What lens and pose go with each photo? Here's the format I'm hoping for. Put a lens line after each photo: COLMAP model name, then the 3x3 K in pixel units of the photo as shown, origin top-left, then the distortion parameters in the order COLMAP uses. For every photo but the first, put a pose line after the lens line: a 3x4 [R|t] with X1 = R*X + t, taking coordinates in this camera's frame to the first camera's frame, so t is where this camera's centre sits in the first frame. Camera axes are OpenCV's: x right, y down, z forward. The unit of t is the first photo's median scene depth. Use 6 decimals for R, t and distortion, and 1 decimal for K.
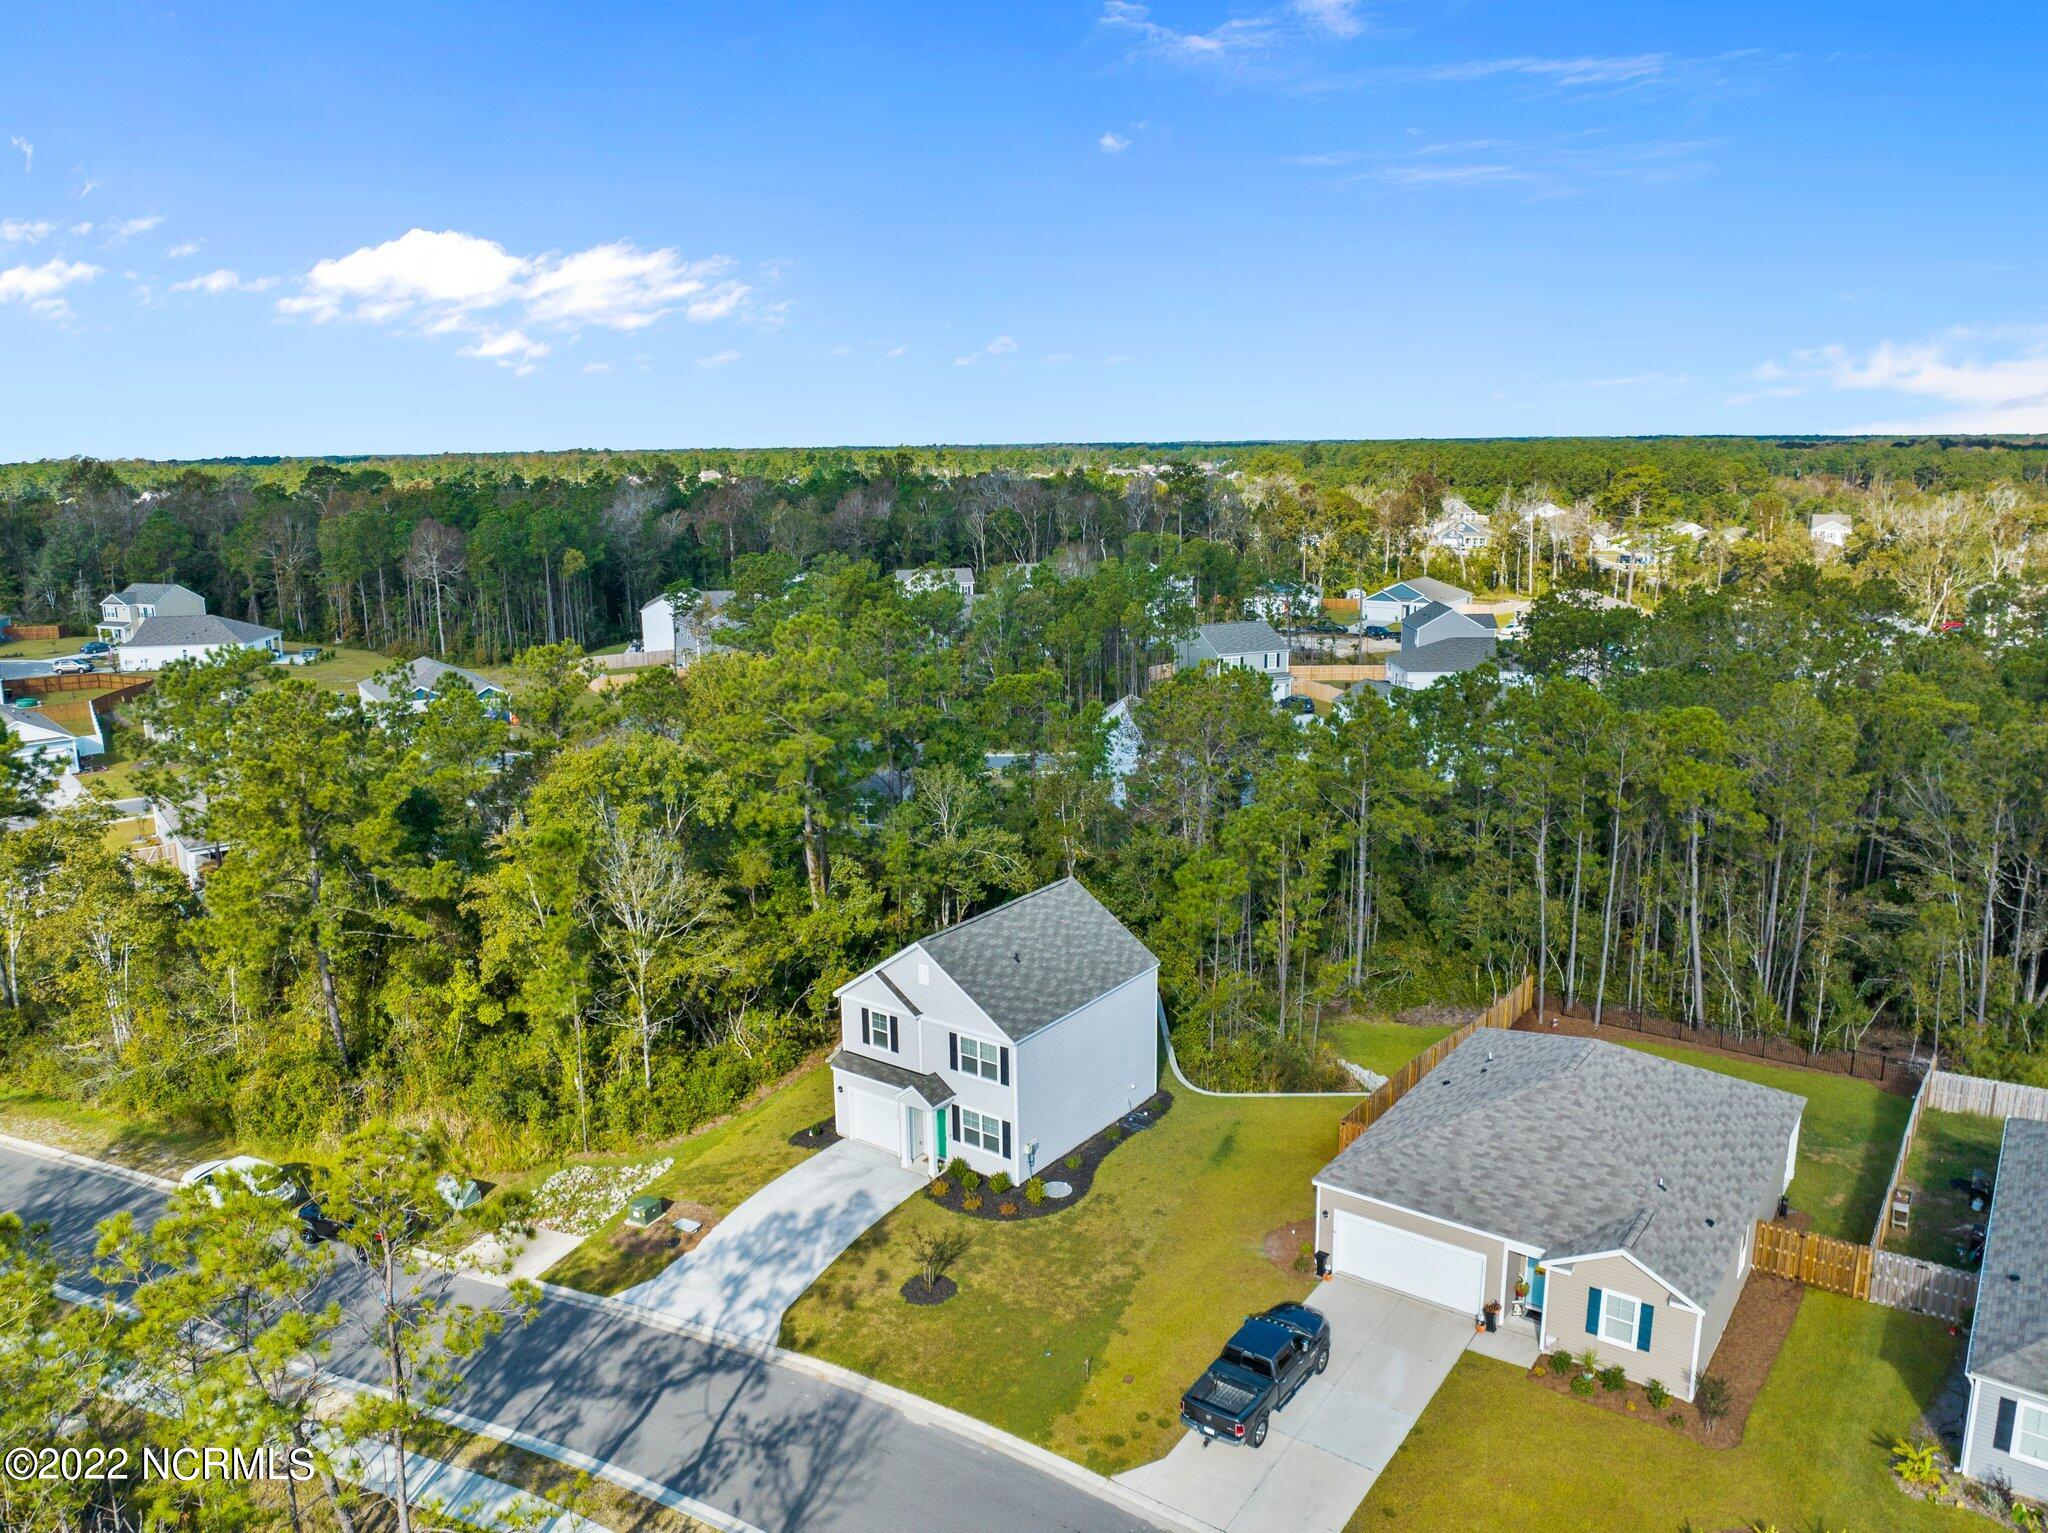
lens RADIAL K [[1468.5, 0, 1017.1], [0, 1468.5, 753.5], [0, 0, 1]] dist [-0.039696, 0.010144]
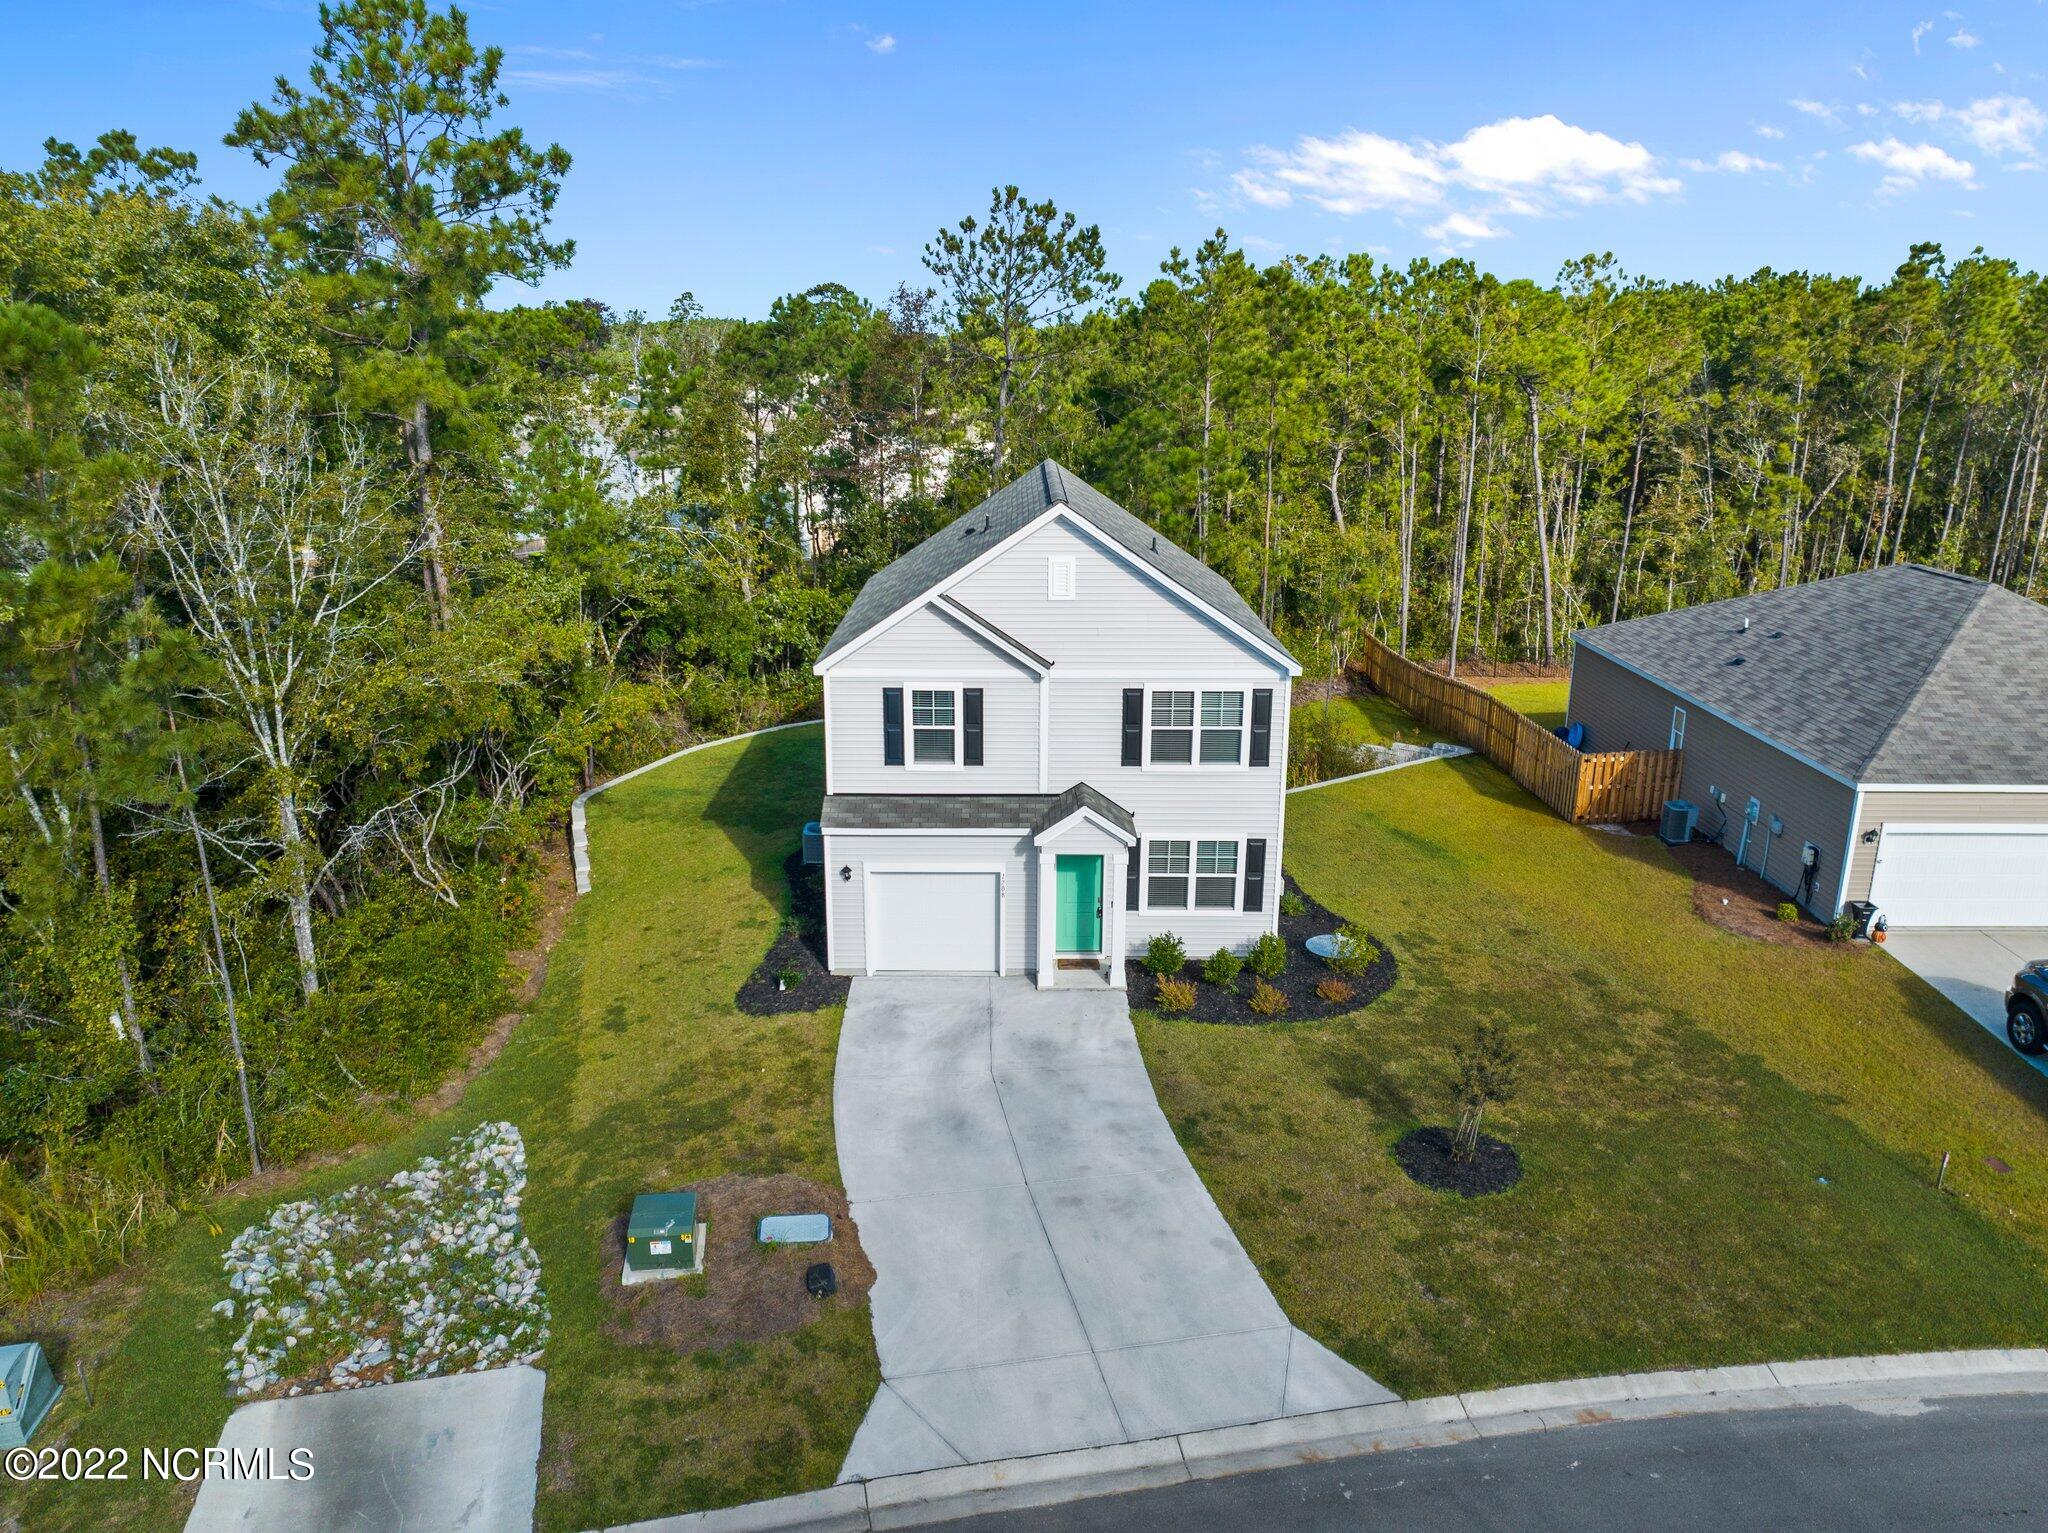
lens RADIAL K [[1440.8, 0, 1023.0], [0, 1440.8, 777.5], [0, 0, 1]] dist [-0.029470, -0.003394]
pose [[0.802131, -0.151422, 0.577631, -0.352098], [0.103472, 0.987928, 0.115292, 0.158149], [-0.588115, -0.032710, 0.808115, 0.621329]]
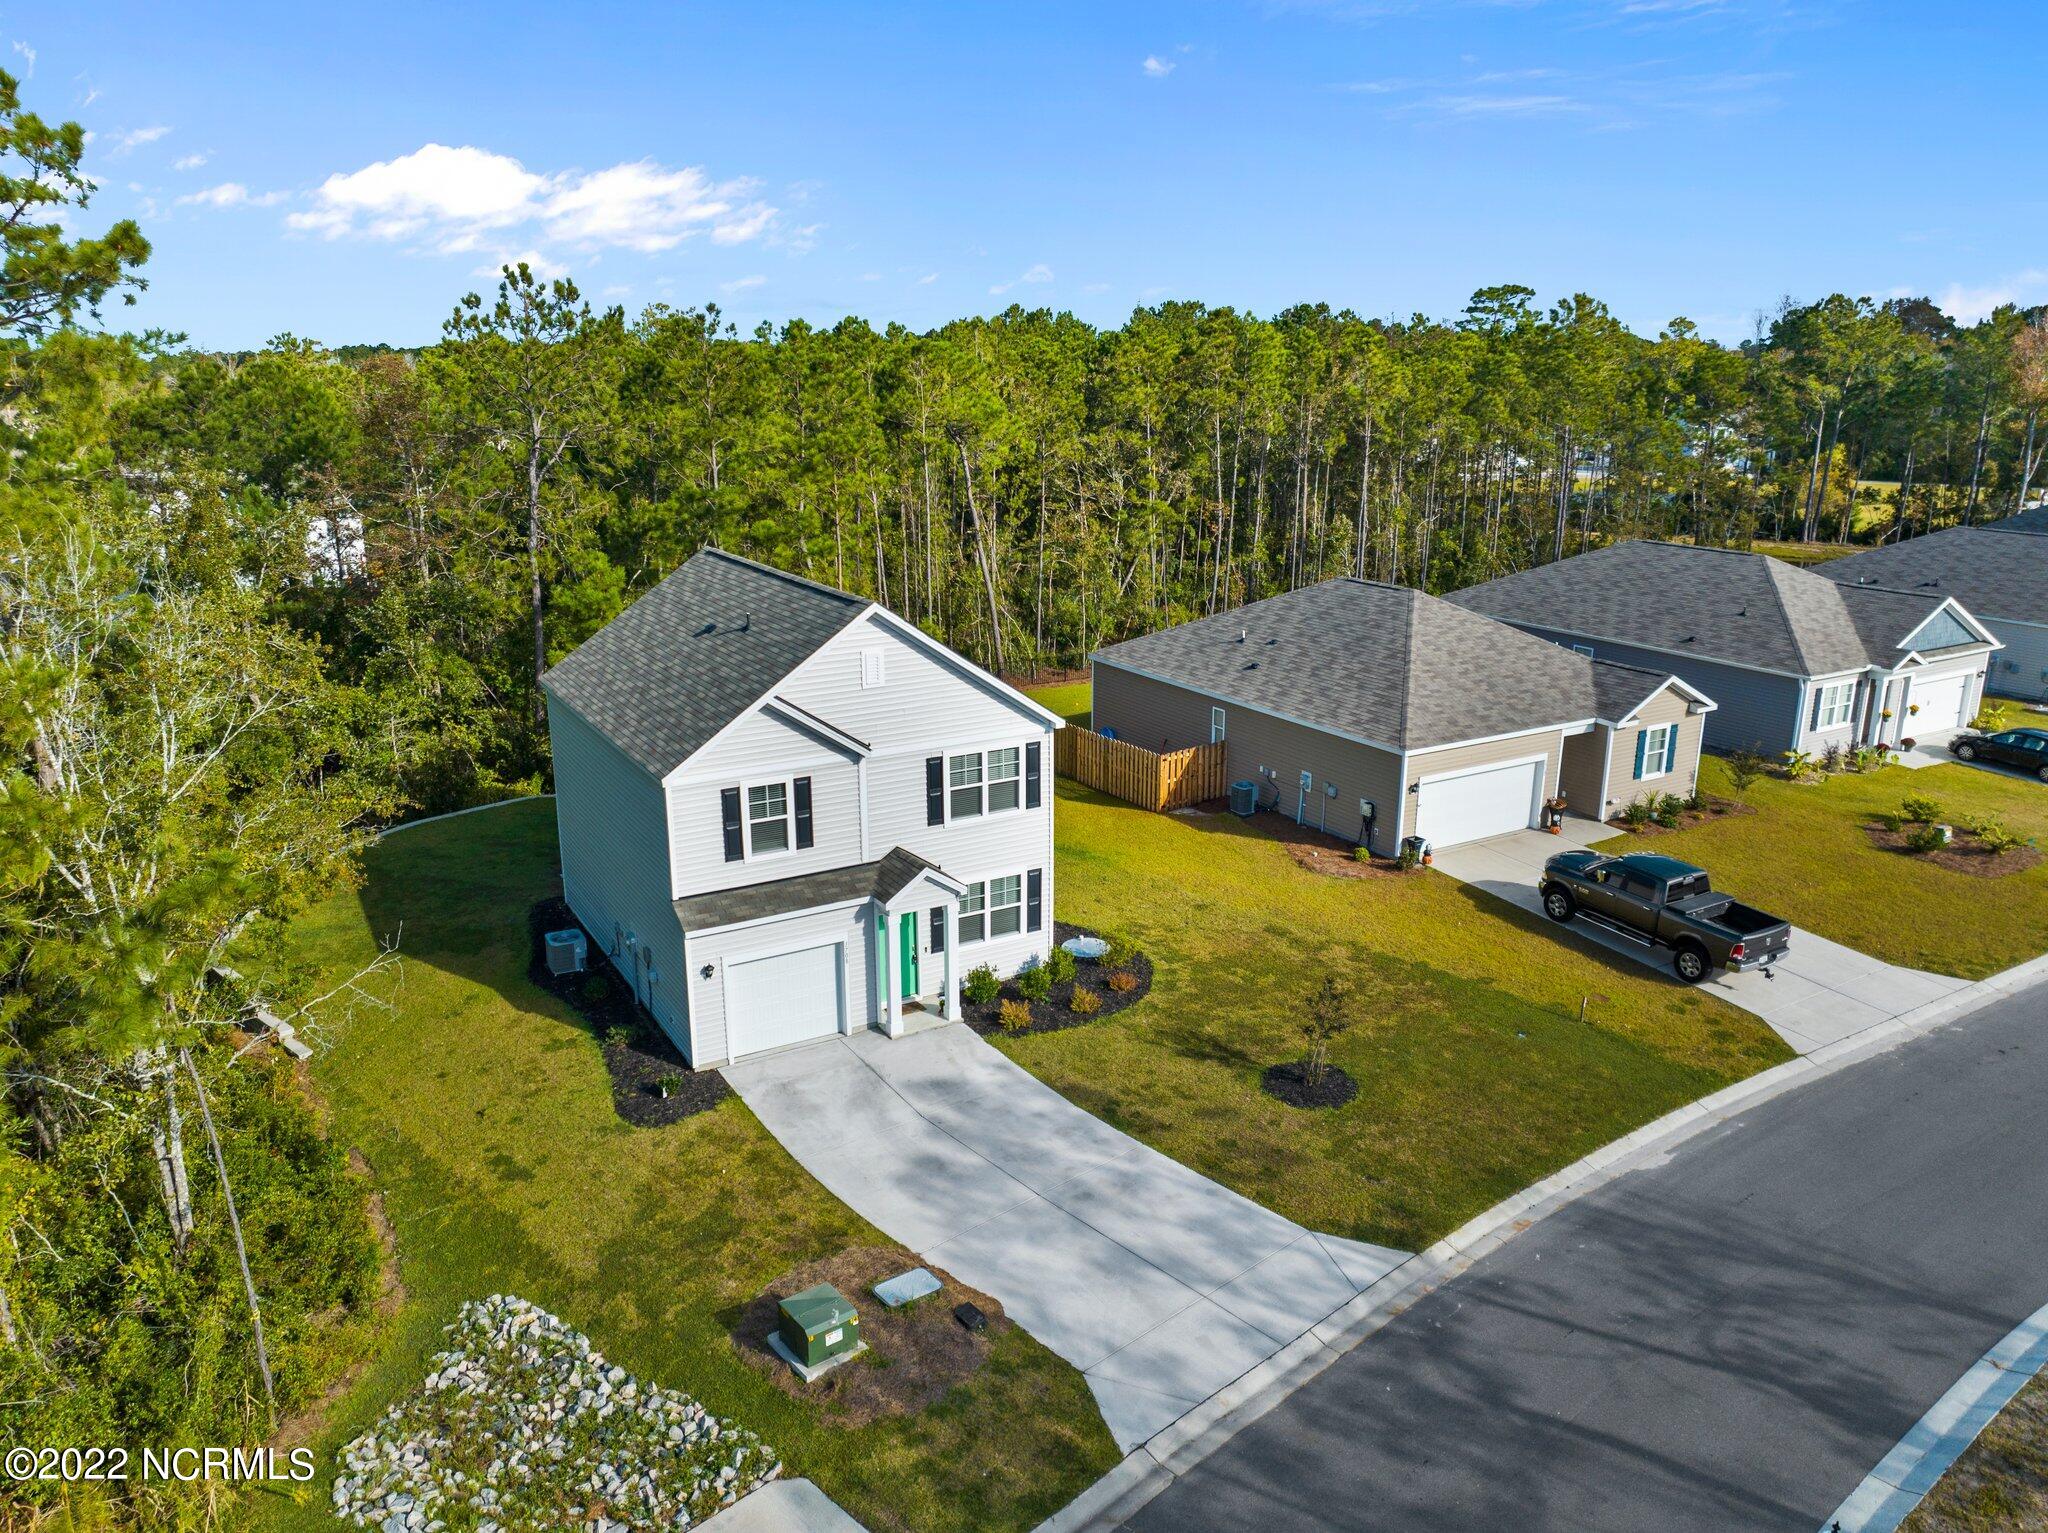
lens RADIAL K [[1449.5, 0, 1020.3], [0, 1449.5, 753.6], [0, 0, 1]] dist [-0.020960, -0.010764]
pose [[0.395433, -0.225455, 0.890395, -0.514912], [0.181305, 0.969492, 0.164964, 0.102394], [-0.900423, 0.096201, 0.424245, 0.725729]]
